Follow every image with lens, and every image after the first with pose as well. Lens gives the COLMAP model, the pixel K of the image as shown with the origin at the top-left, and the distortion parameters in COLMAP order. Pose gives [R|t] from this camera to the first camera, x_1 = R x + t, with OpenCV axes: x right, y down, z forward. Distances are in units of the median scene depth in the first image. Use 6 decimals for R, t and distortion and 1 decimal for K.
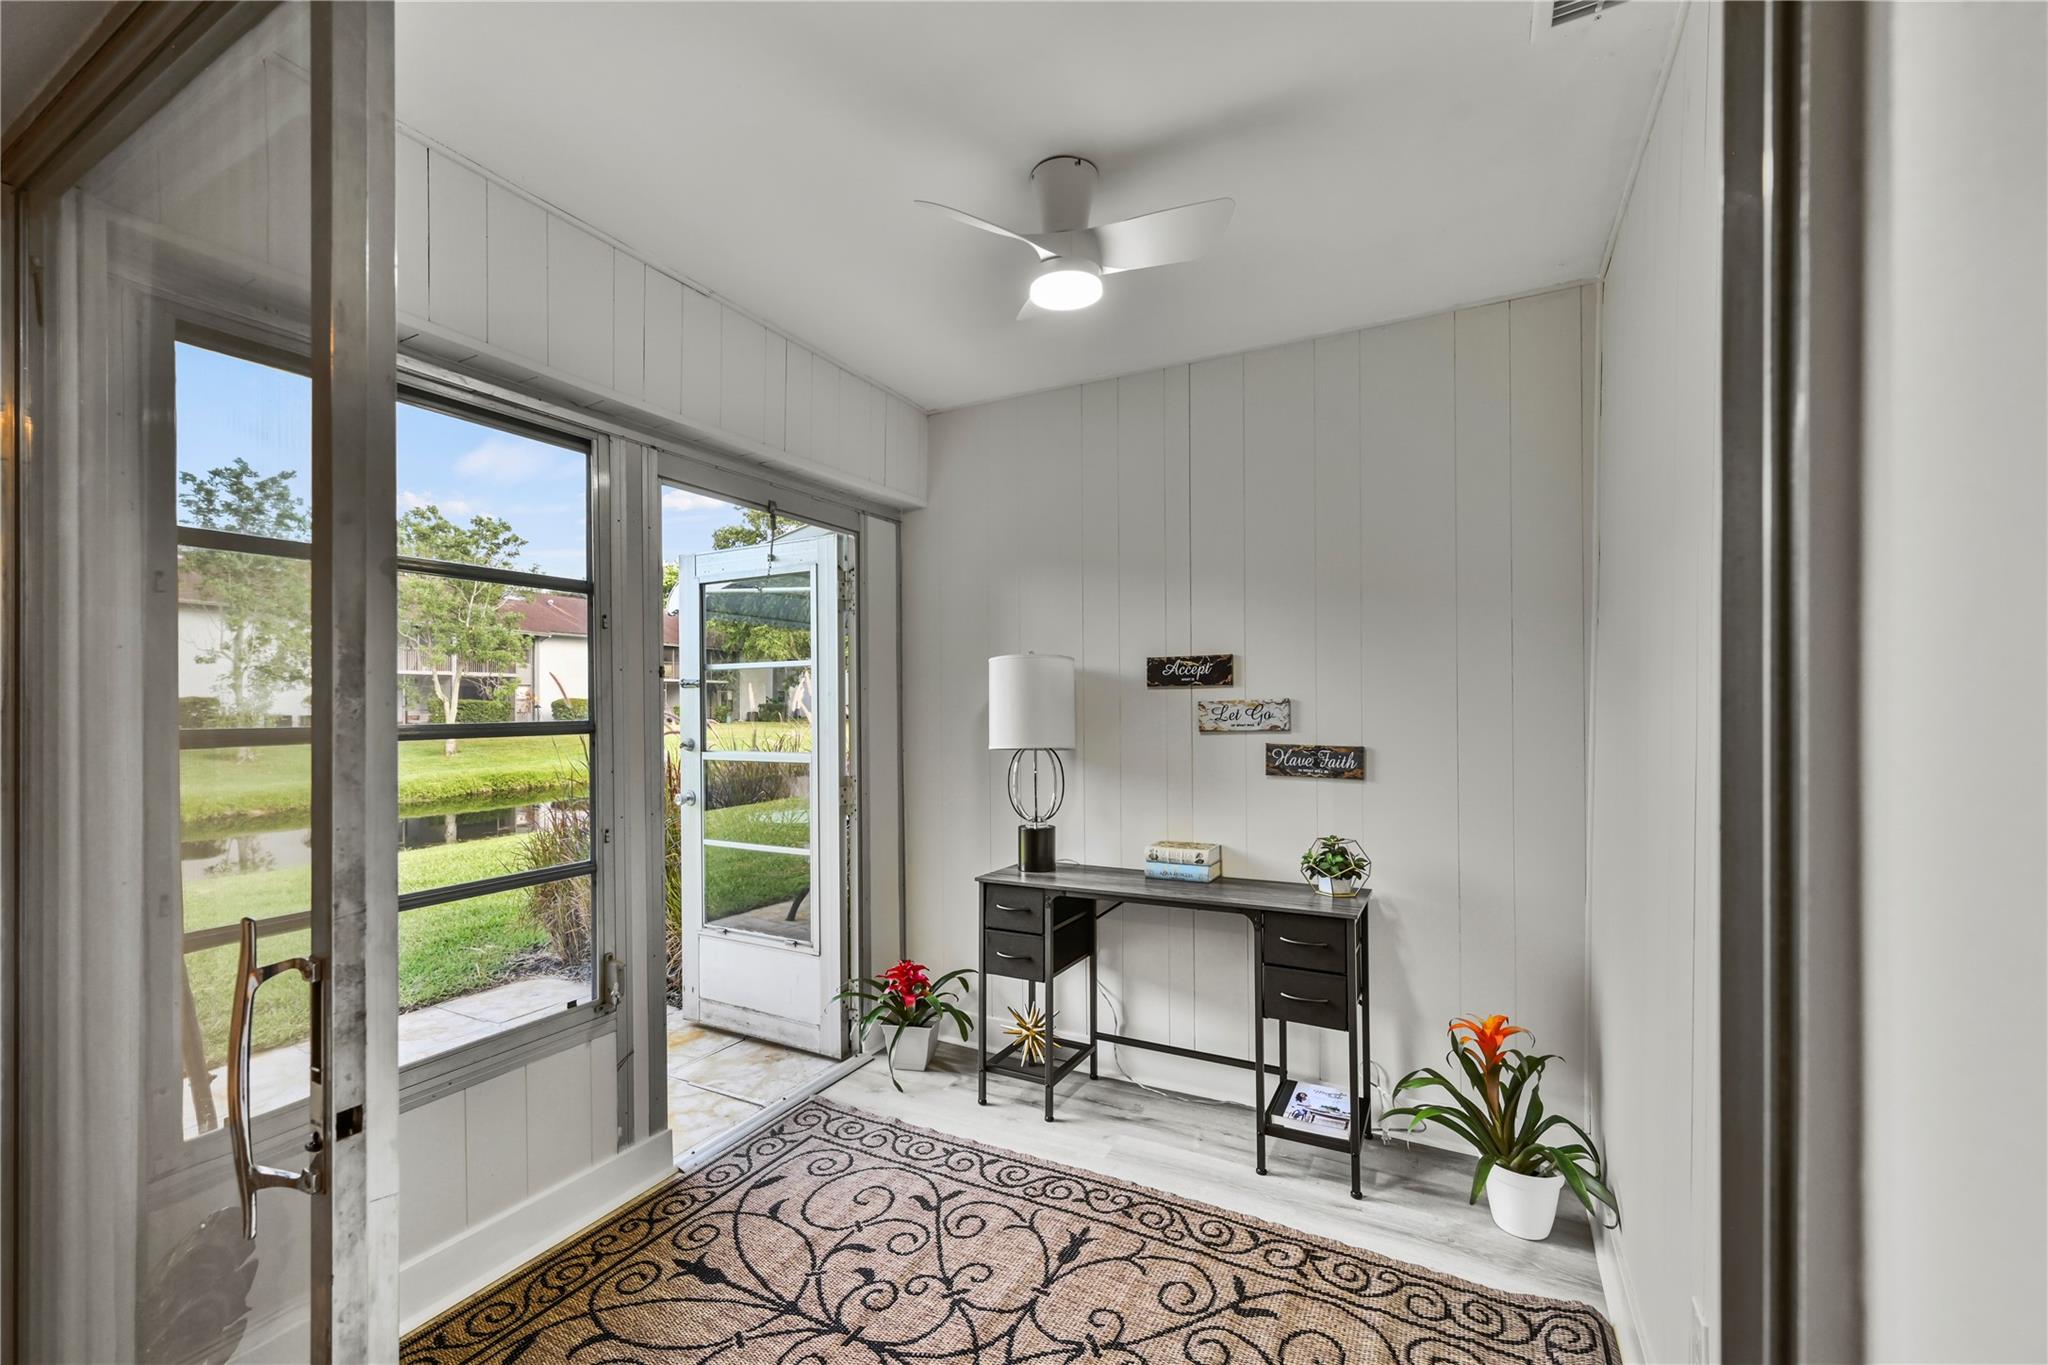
lens RADIAL K [[823.9, 0, 1023.2], [0, 823.9, 701.9], [0, 0, 1]] dist [-0.001806, -0.000005]
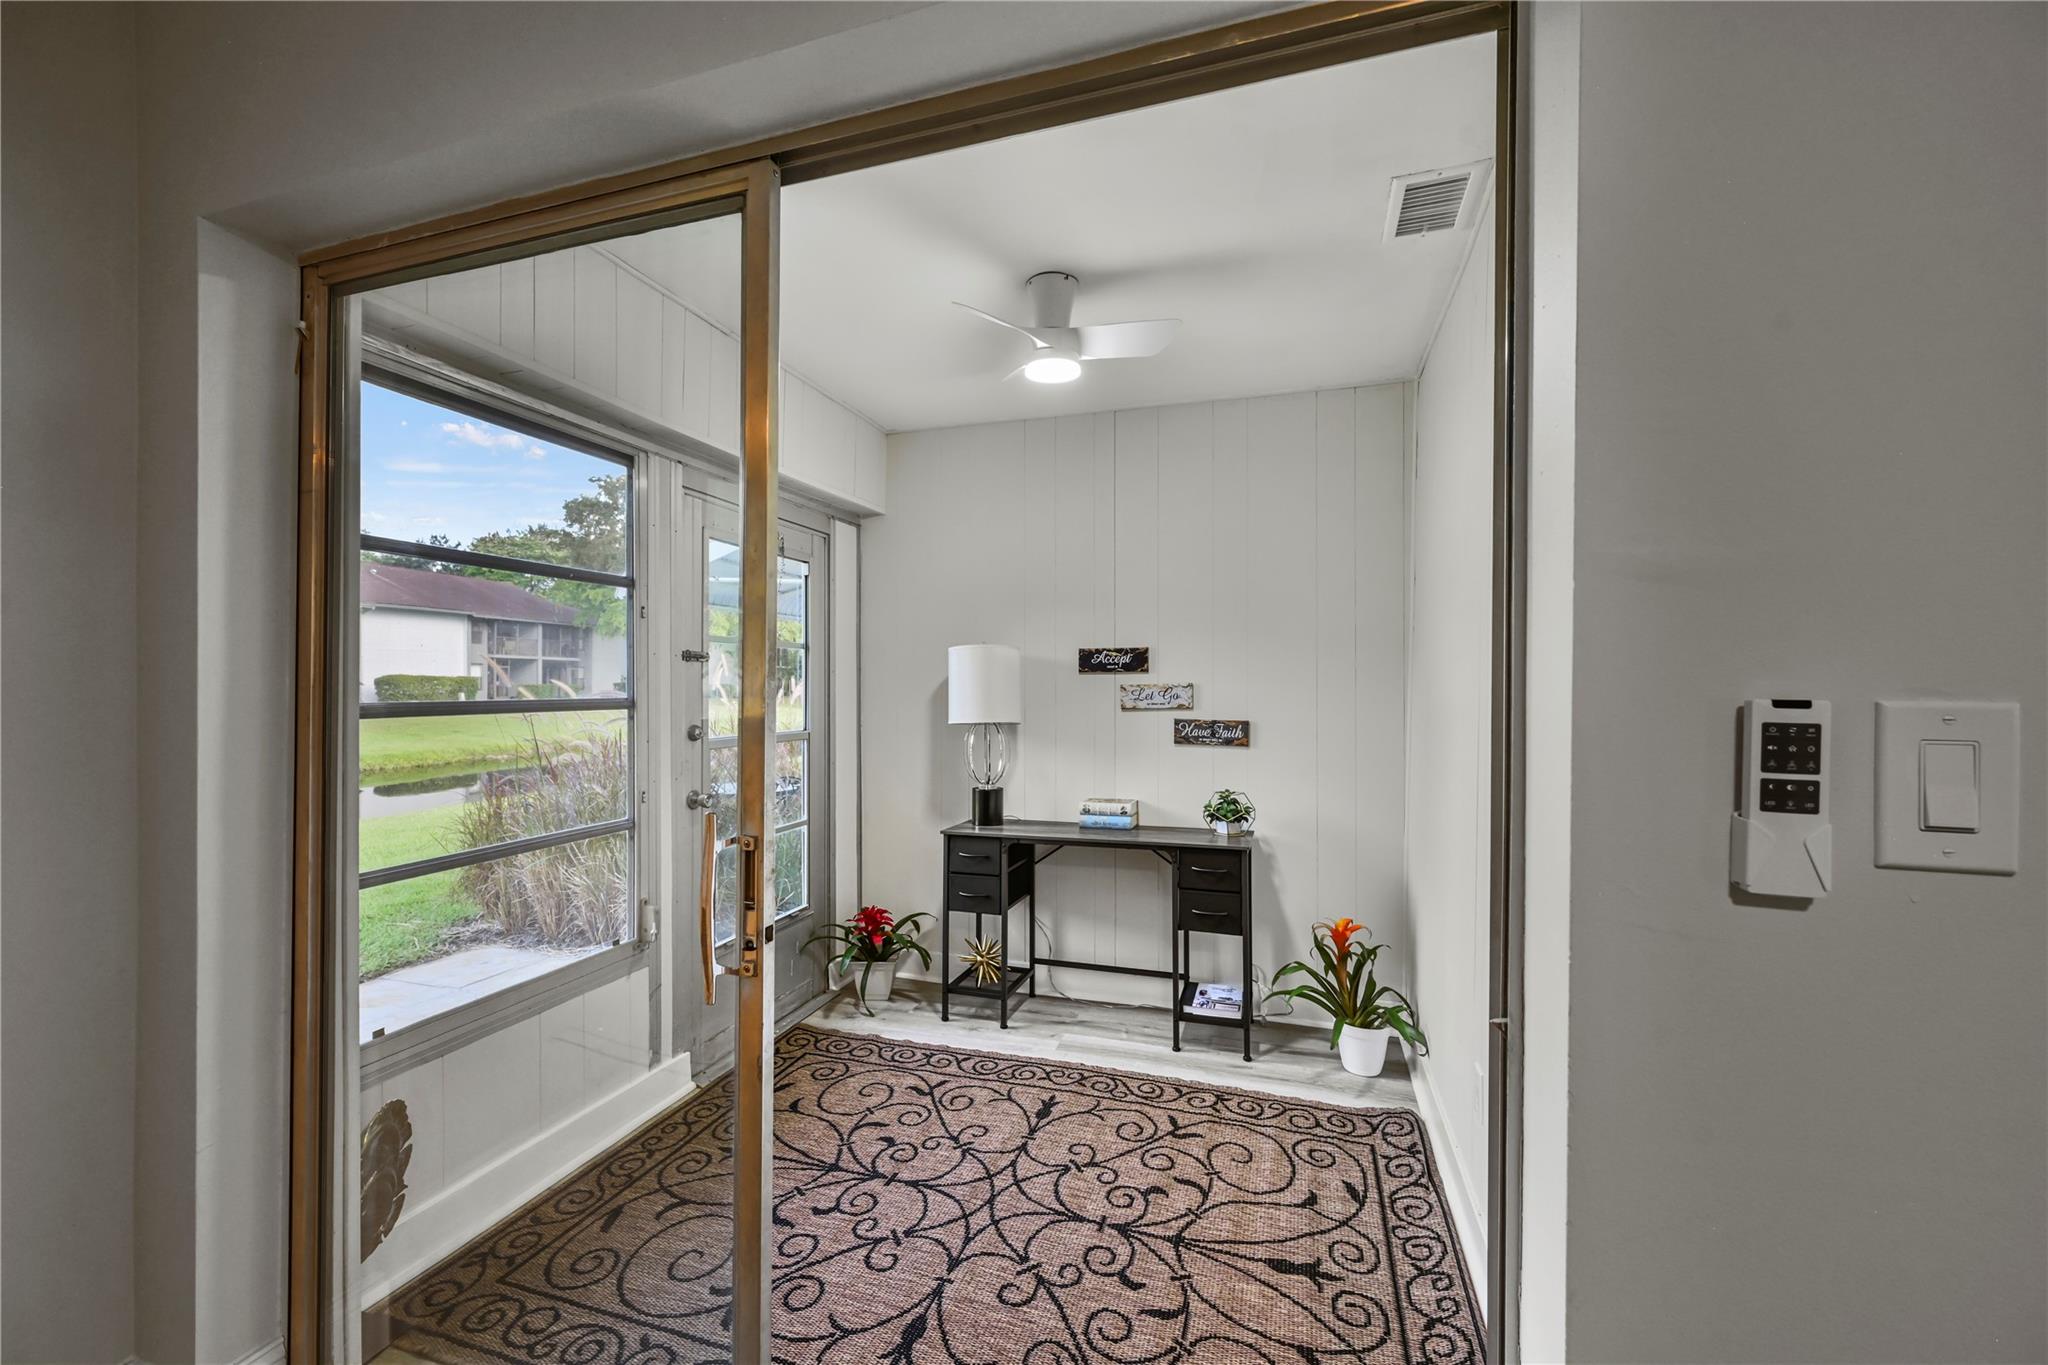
lens RADIAL K [[810.5, 0, 1024.0], [0, 810.5, 682.5], [0, 0, 1]] dist [-0.000871, 0.000279]
pose [[0.984318, 0.007493, 0.176246, -0.180321], [-0.007374, 0.999972, -0.001333, -0.001597], [-0.176251, 0.000013, 0.984345, -0.216192]]
